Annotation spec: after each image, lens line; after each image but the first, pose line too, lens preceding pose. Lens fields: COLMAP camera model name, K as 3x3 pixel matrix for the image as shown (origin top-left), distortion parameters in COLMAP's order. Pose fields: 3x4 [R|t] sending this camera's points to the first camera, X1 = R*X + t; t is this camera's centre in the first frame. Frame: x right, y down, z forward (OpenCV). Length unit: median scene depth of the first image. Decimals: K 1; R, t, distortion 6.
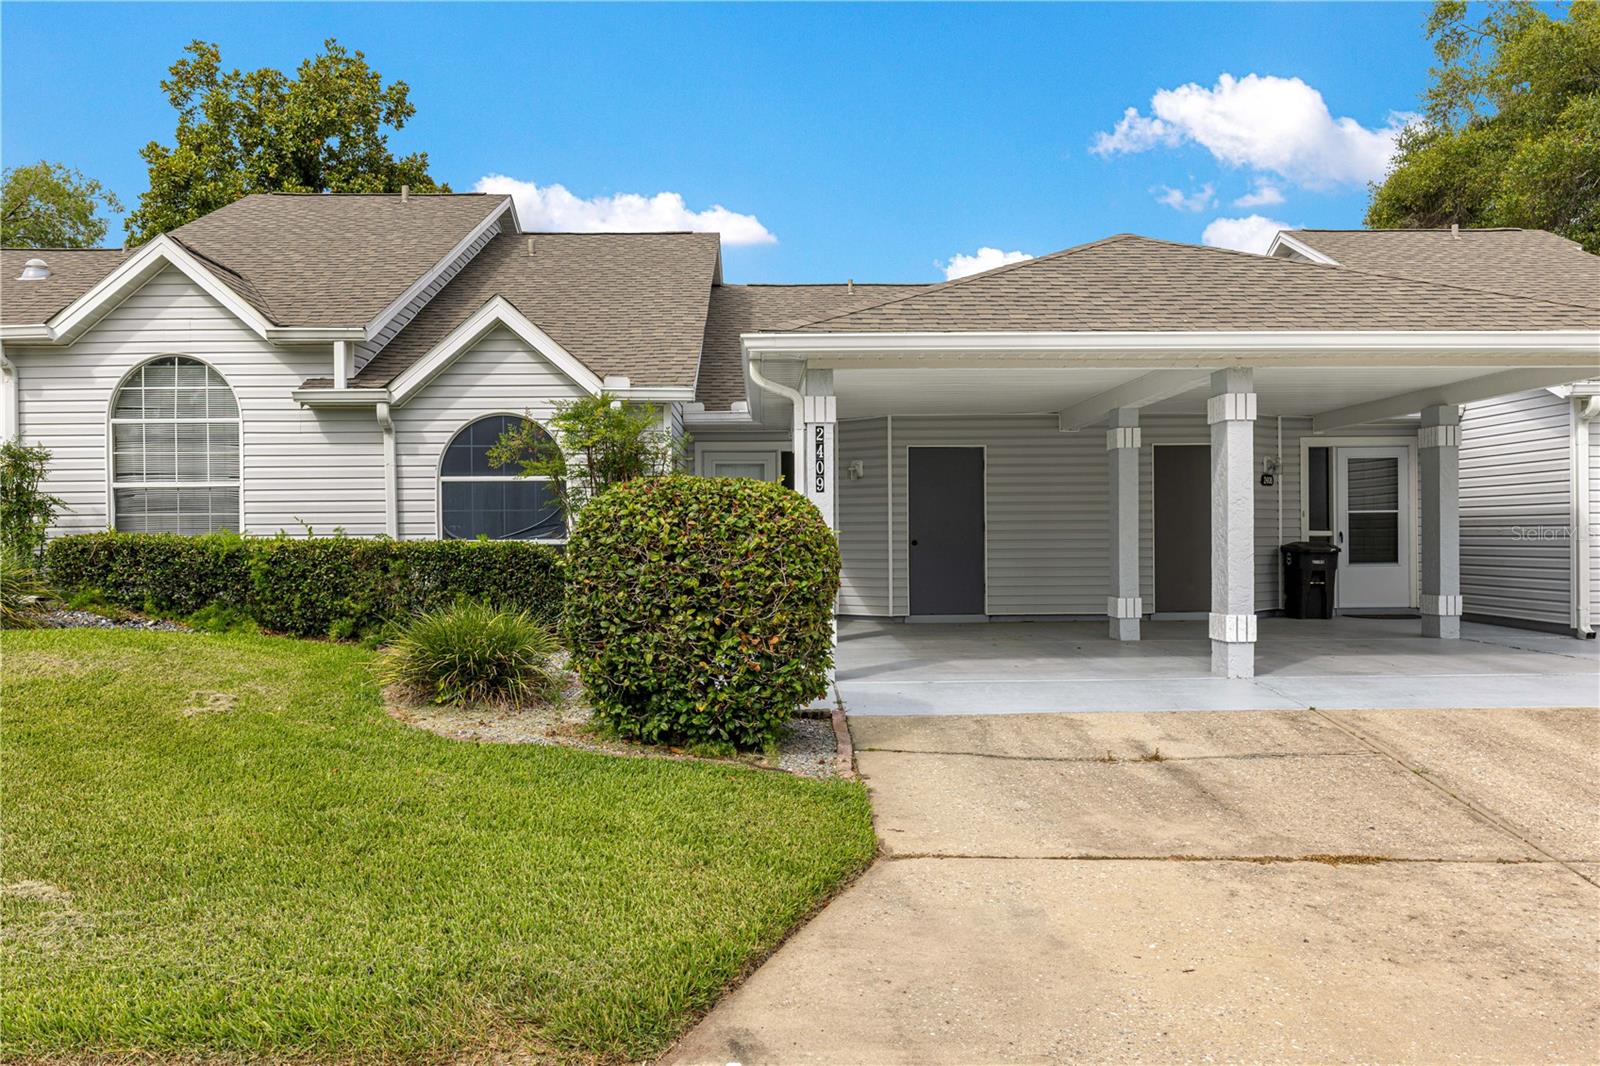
lens RADIAL K [[1363.7, 0, 804.6], [0, 1363.7, 578.6], [0, 0, 1]] dist [0.034522, -0.026772]
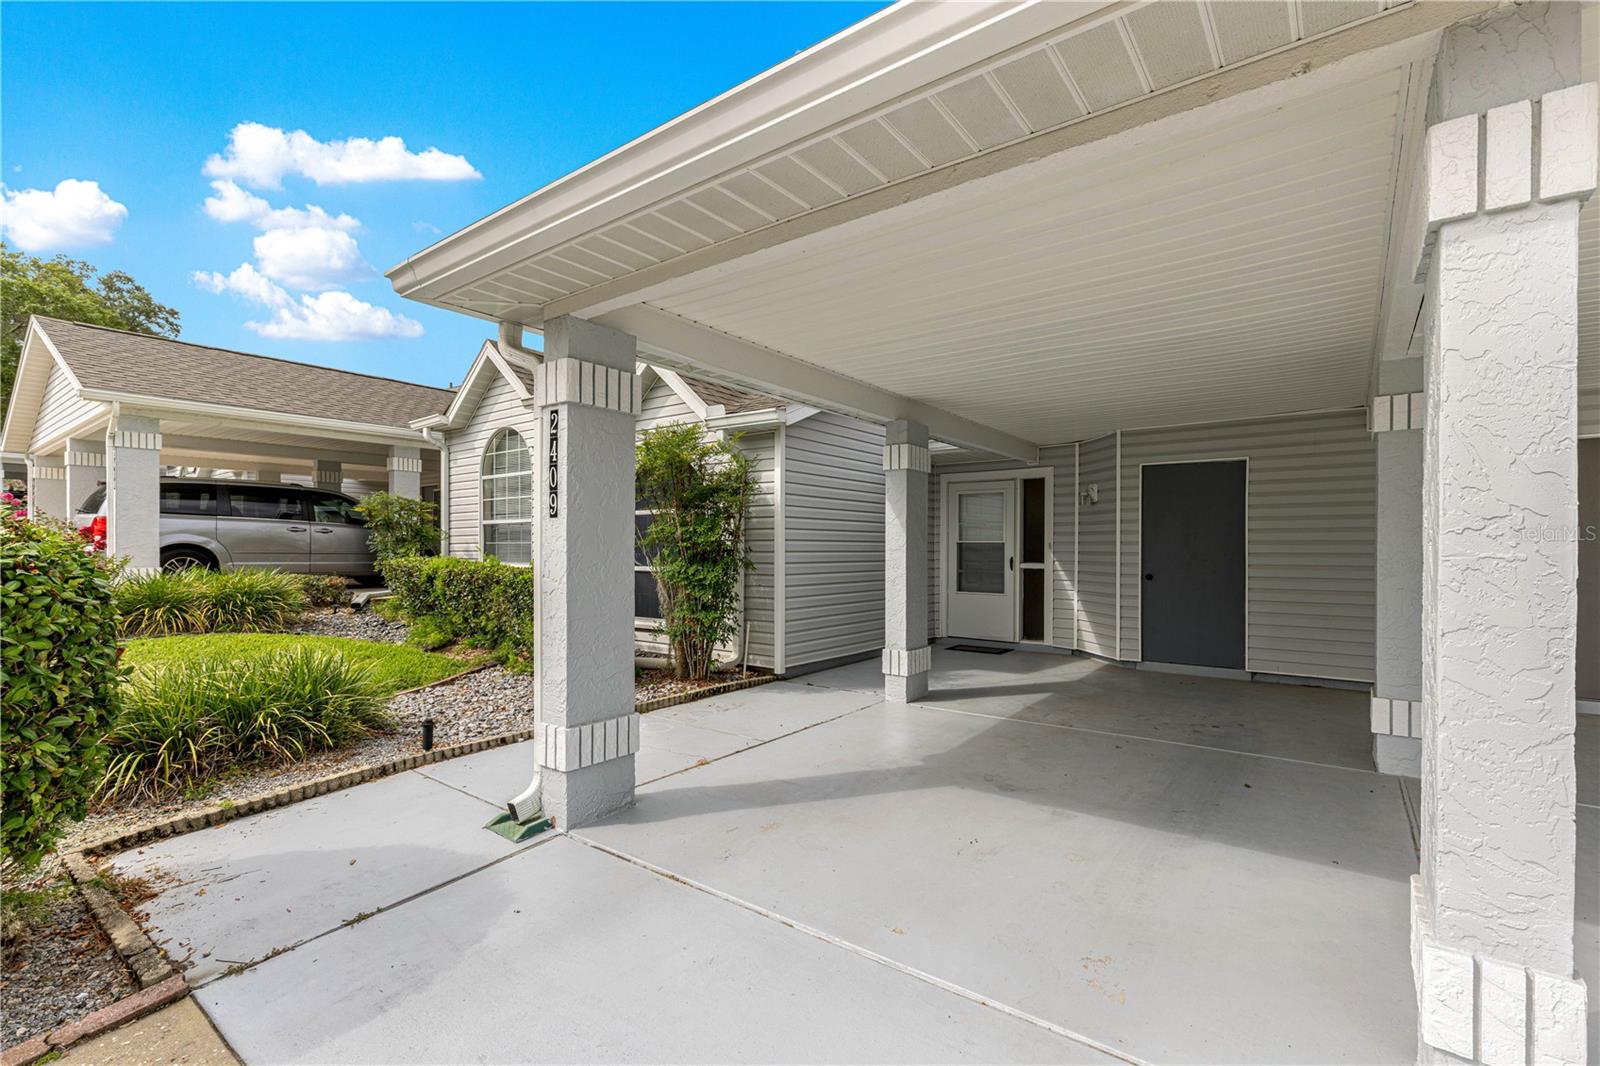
lens RADIAL K [[719.1, 0, 826.8], [0, 719.1, 553.5], [0, 0, 1]] dist [0.013954, -0.002144]
pose [[0.793350, 0.013709, -0.608612, 0.234172], [-0.027884, 0.999515, -0.013833, -0.035185], [0.608127, 0.027945, 0.793347, 0.624621]]
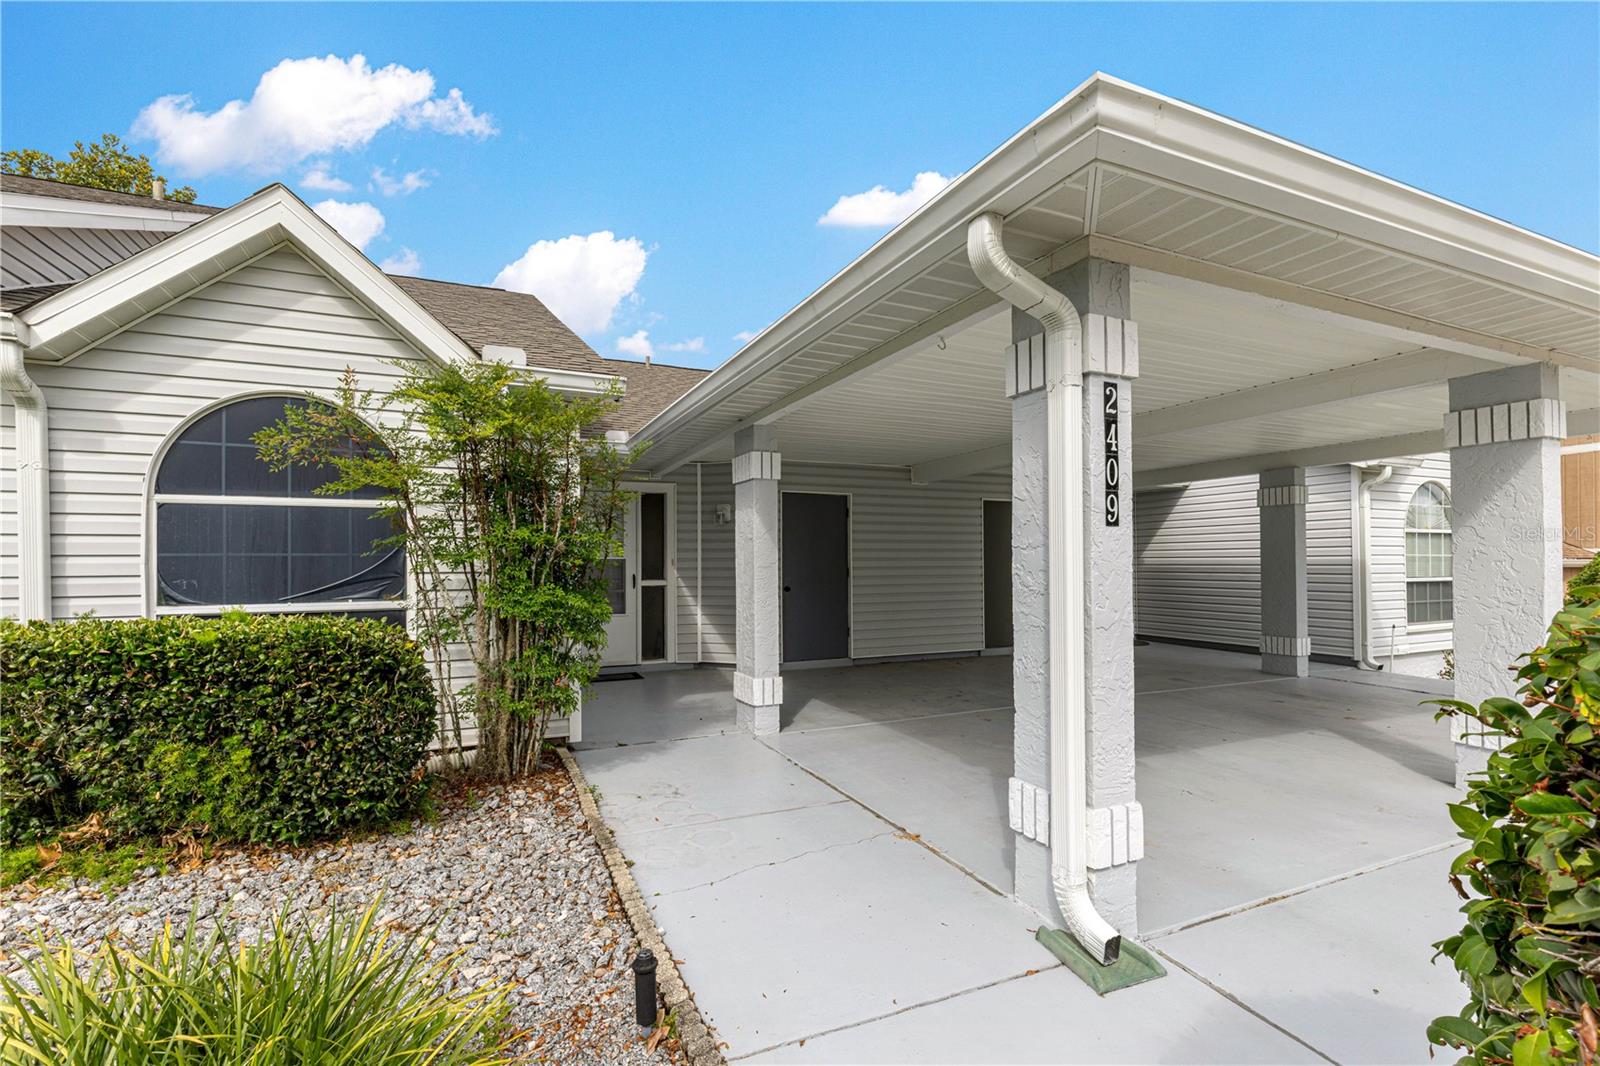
lens RADIAL K [[719.1, 0, 792.6], [0, 719.1, 558.7], [0, 0, 1]] dist [0.013954, -0.002144]
pose [[0.923024, 0.005516, 0.384704, -0.138513], [0.010414, 0.999173, -0.039312, -0.033471], [-0.384602, 0.040292, 0.922203, 0.624388]]
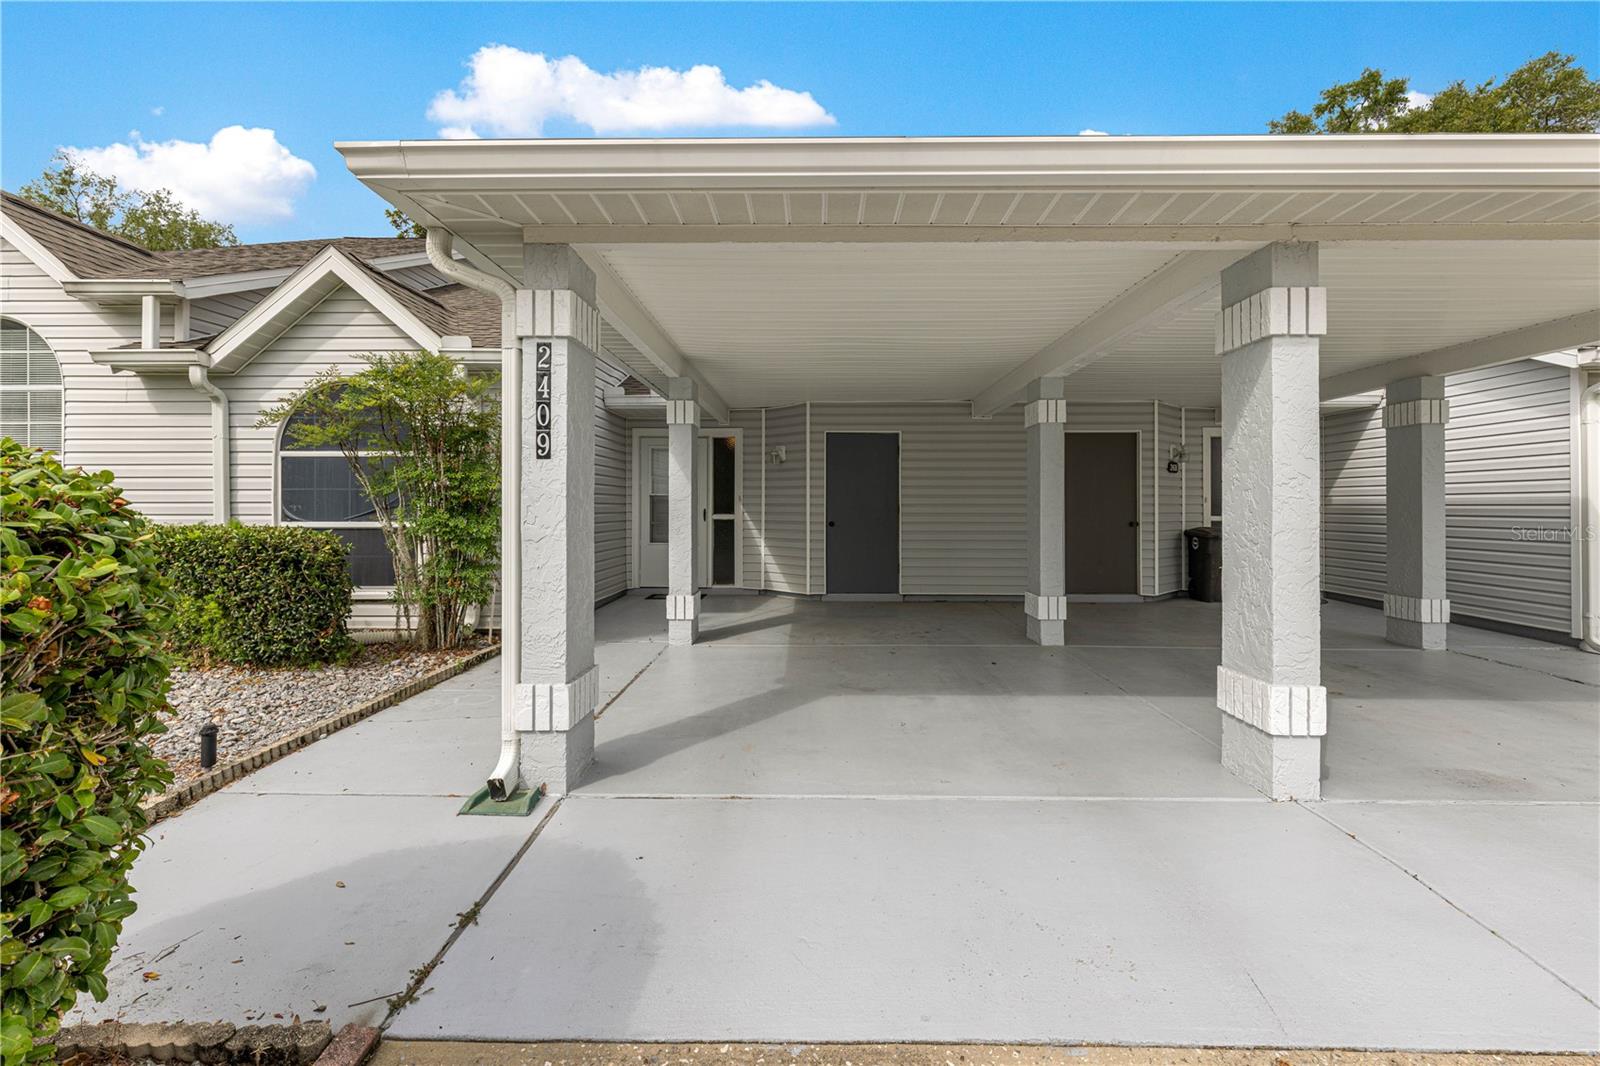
lens RADIAL K [[719.1, 0, 805.6], [0, 719.1, 511.2], [0, 0, 1]] dist [0.013954, -0.002144]
pose [[0.998978, 0.009717, -0.044149, 0.102029], [-0.010805, 0.999642, -0.024468, -0.027171], [0.043896, 0.024920, 0.998725, 0.539550]]
